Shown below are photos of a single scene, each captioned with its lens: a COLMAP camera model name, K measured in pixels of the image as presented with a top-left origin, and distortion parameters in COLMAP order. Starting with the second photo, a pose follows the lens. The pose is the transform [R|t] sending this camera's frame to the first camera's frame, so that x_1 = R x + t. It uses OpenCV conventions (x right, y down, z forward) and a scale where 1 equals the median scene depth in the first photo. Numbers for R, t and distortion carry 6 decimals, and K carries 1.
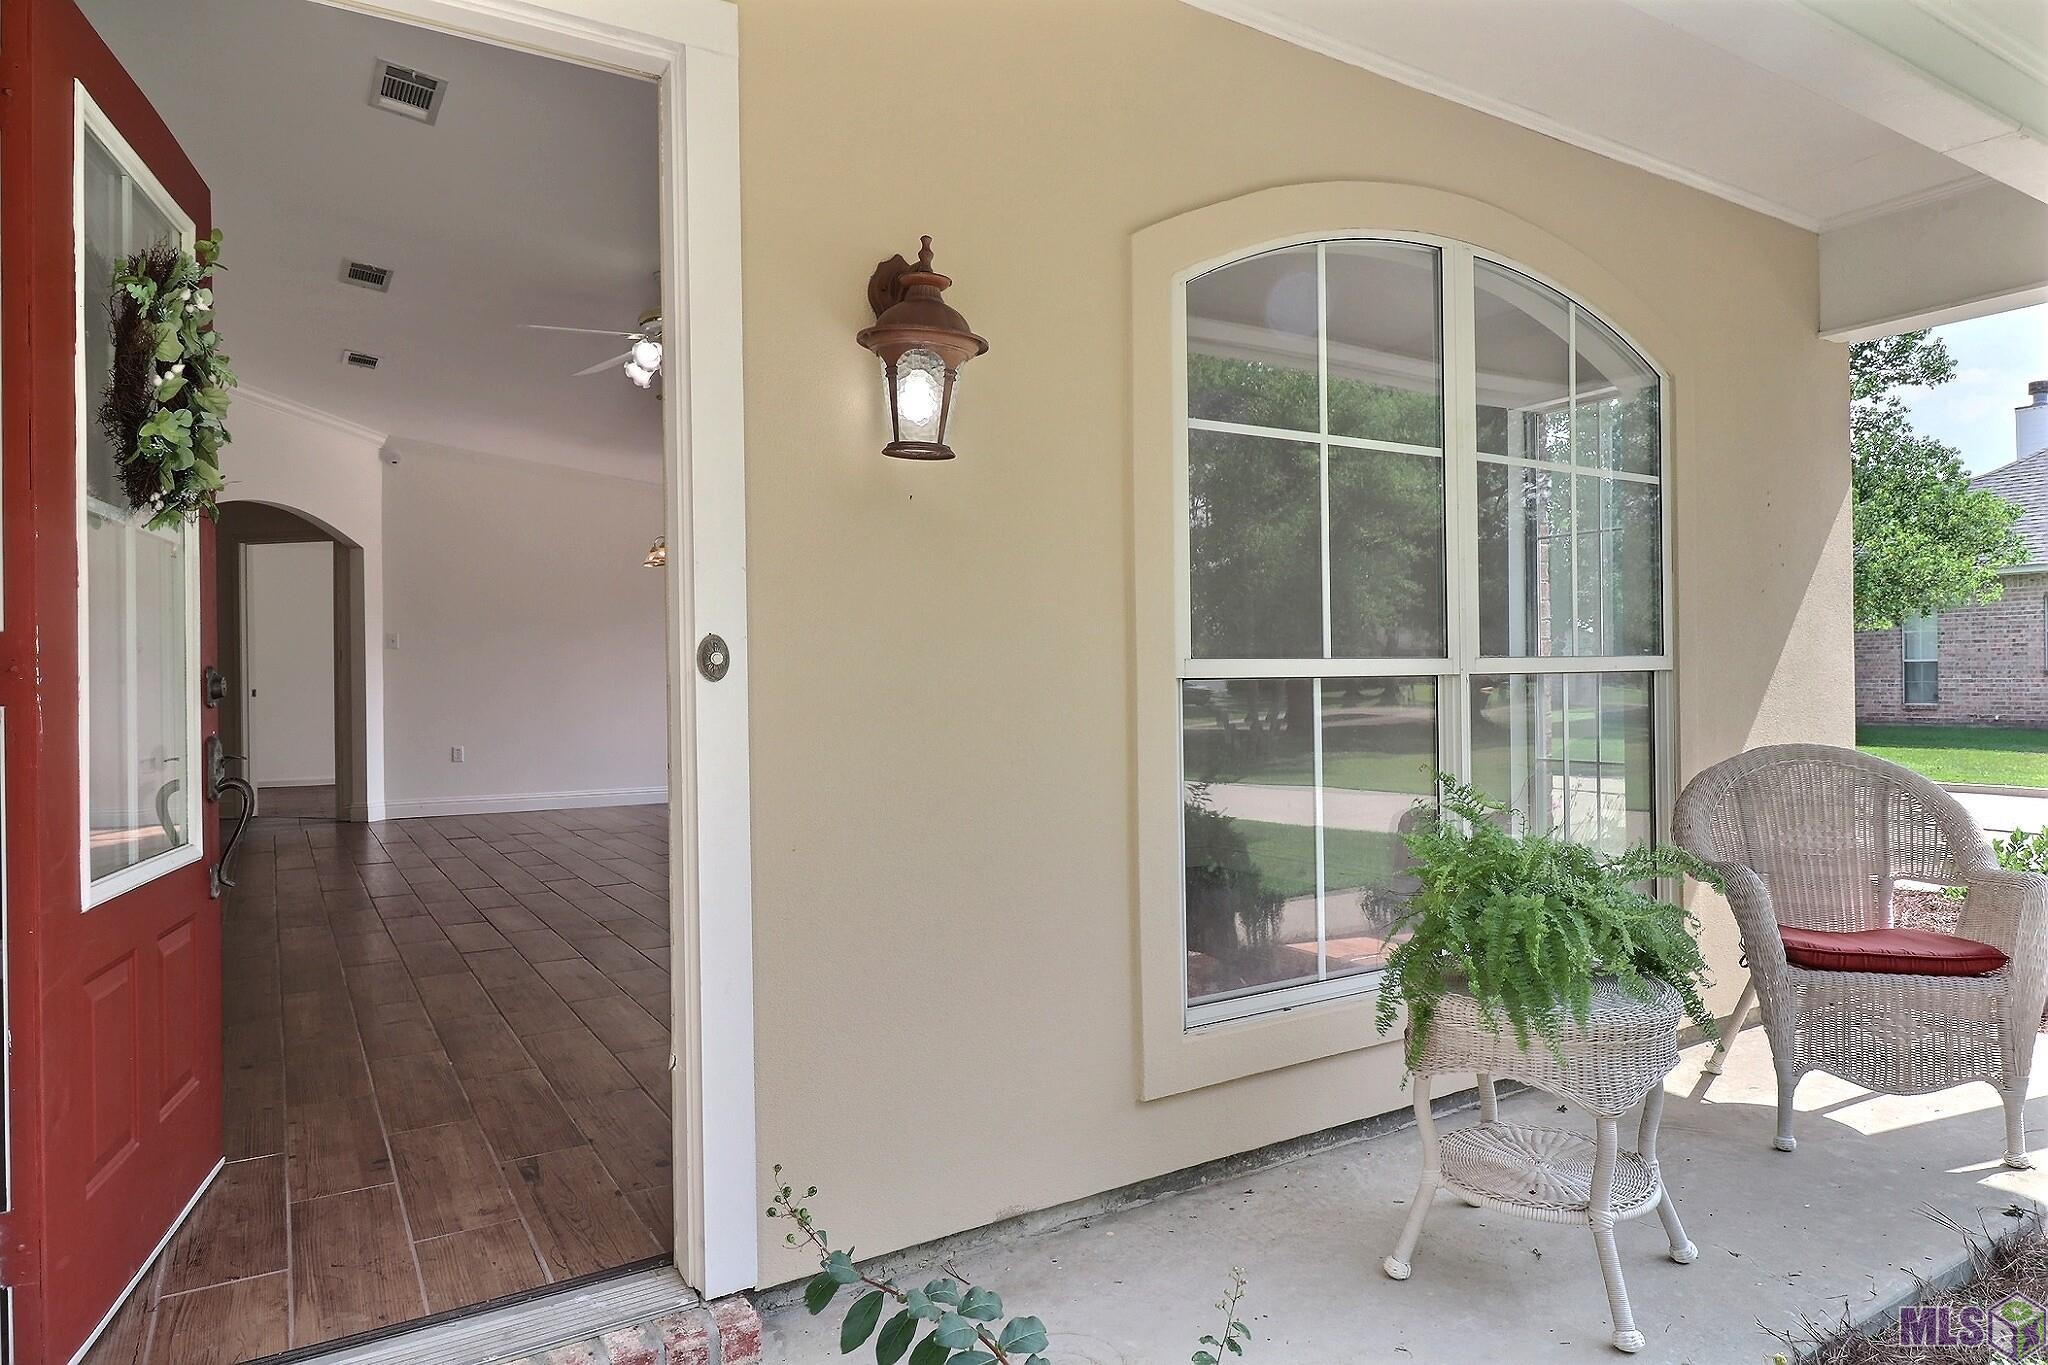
lens RADIAL K [[1203.8, 0, 1025.1], [0, 1203.8, 688.6], [0, 0, 1]] dist [0.003358, -0.000211]
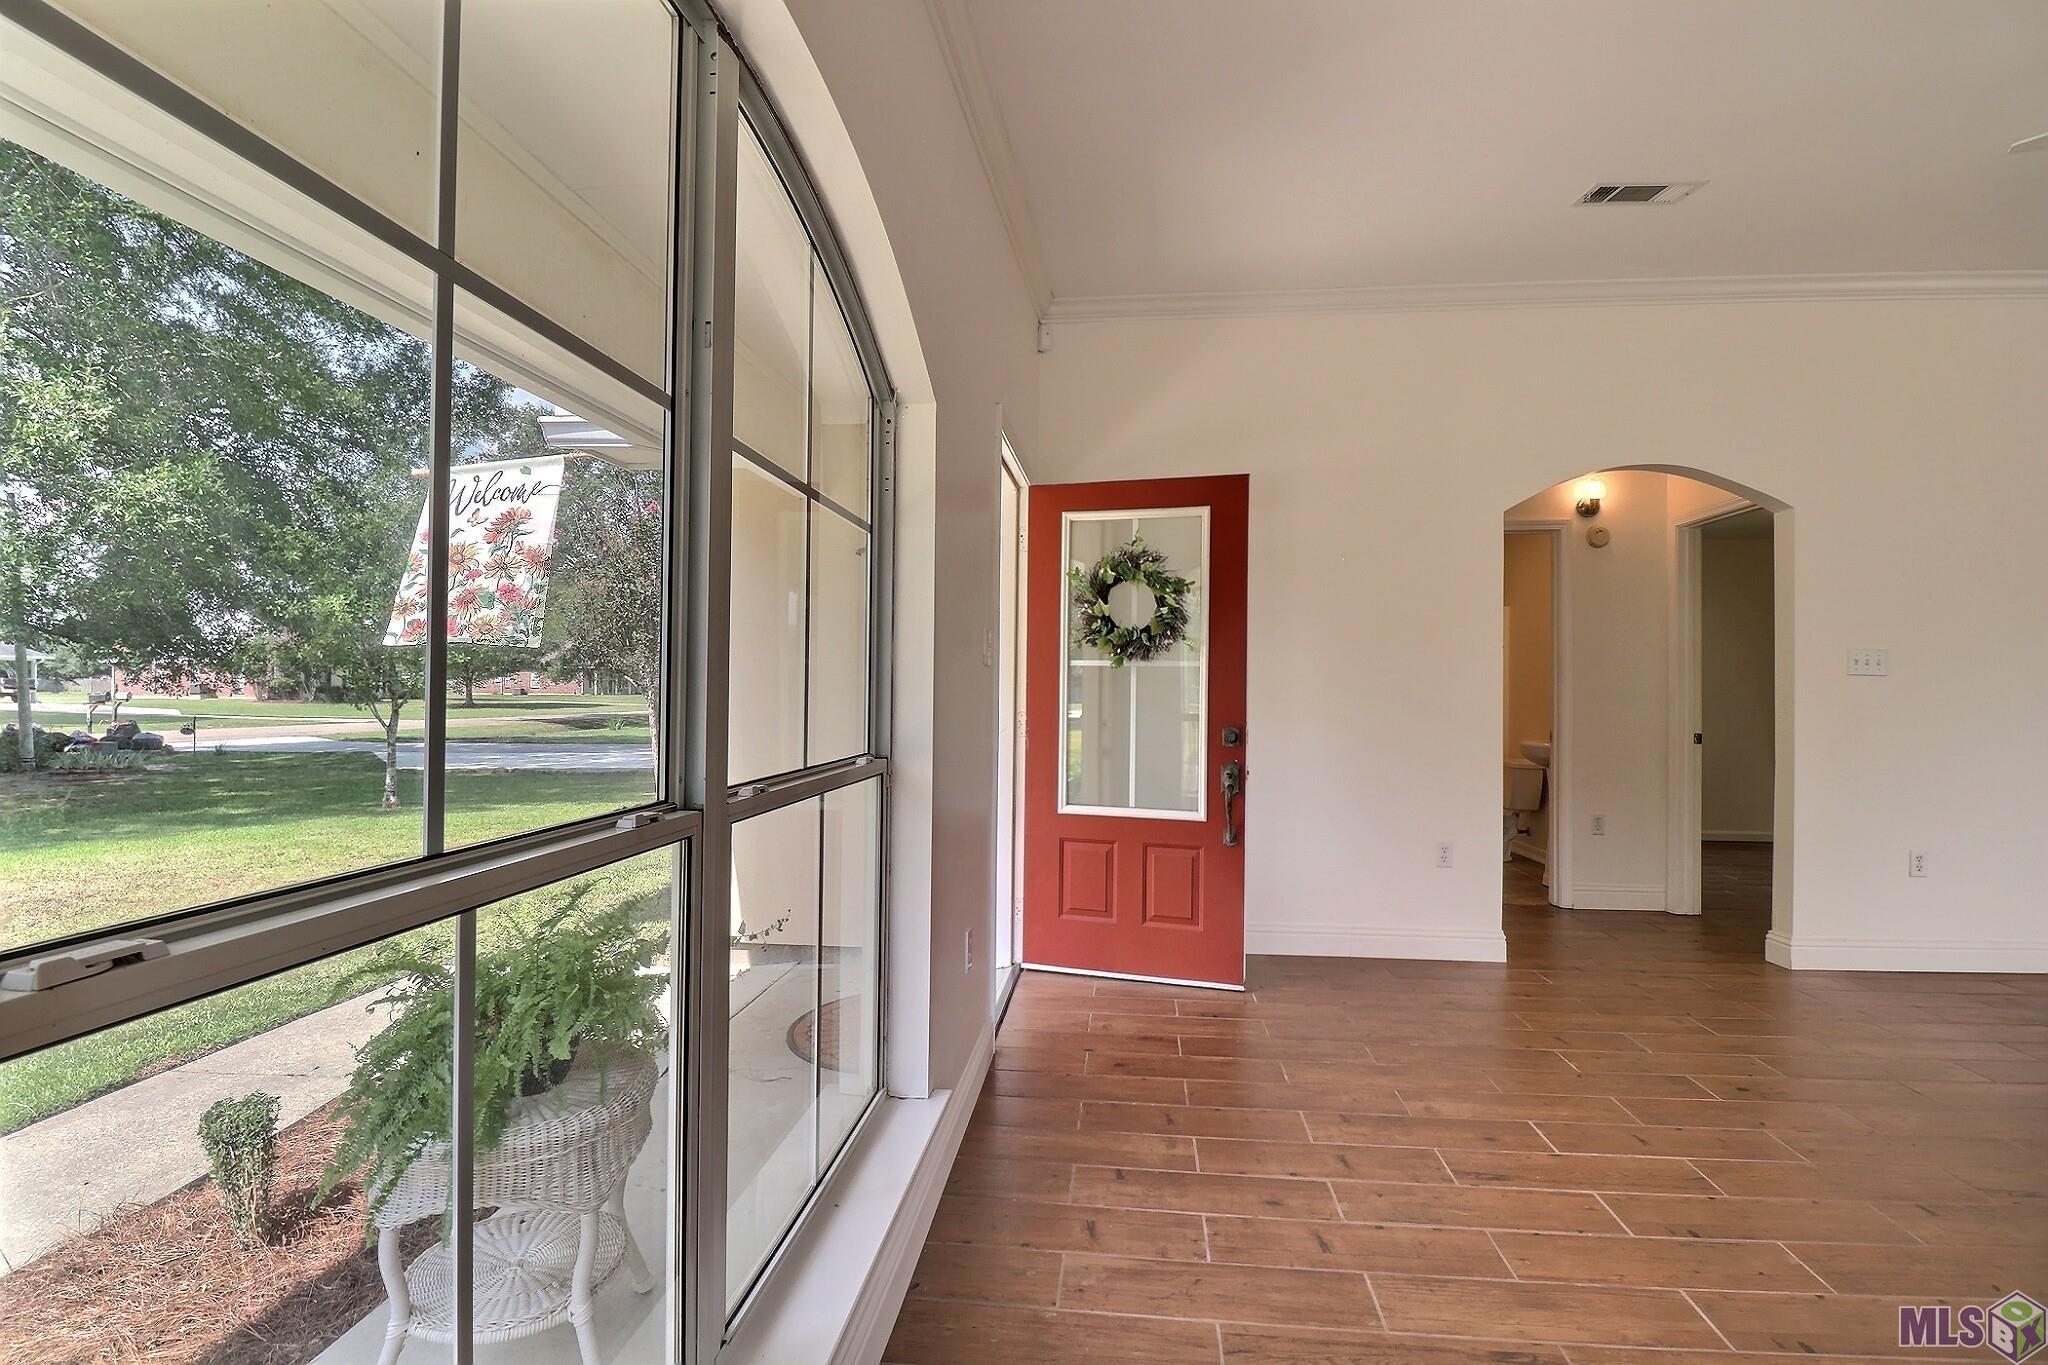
lens RADIAL K [[964.3, 0, 1027.8], [0, 964.3, 682.5], [0, 0, 1]] dist [0.000512, 0.000091]
pose [[-0.617412, -0.001962, -0.786637, 0.248562], [-0.006539, 0.999975, 0.002639, -0.030943], [0.786613, 0.006773, -0.617410, 0.562574]]
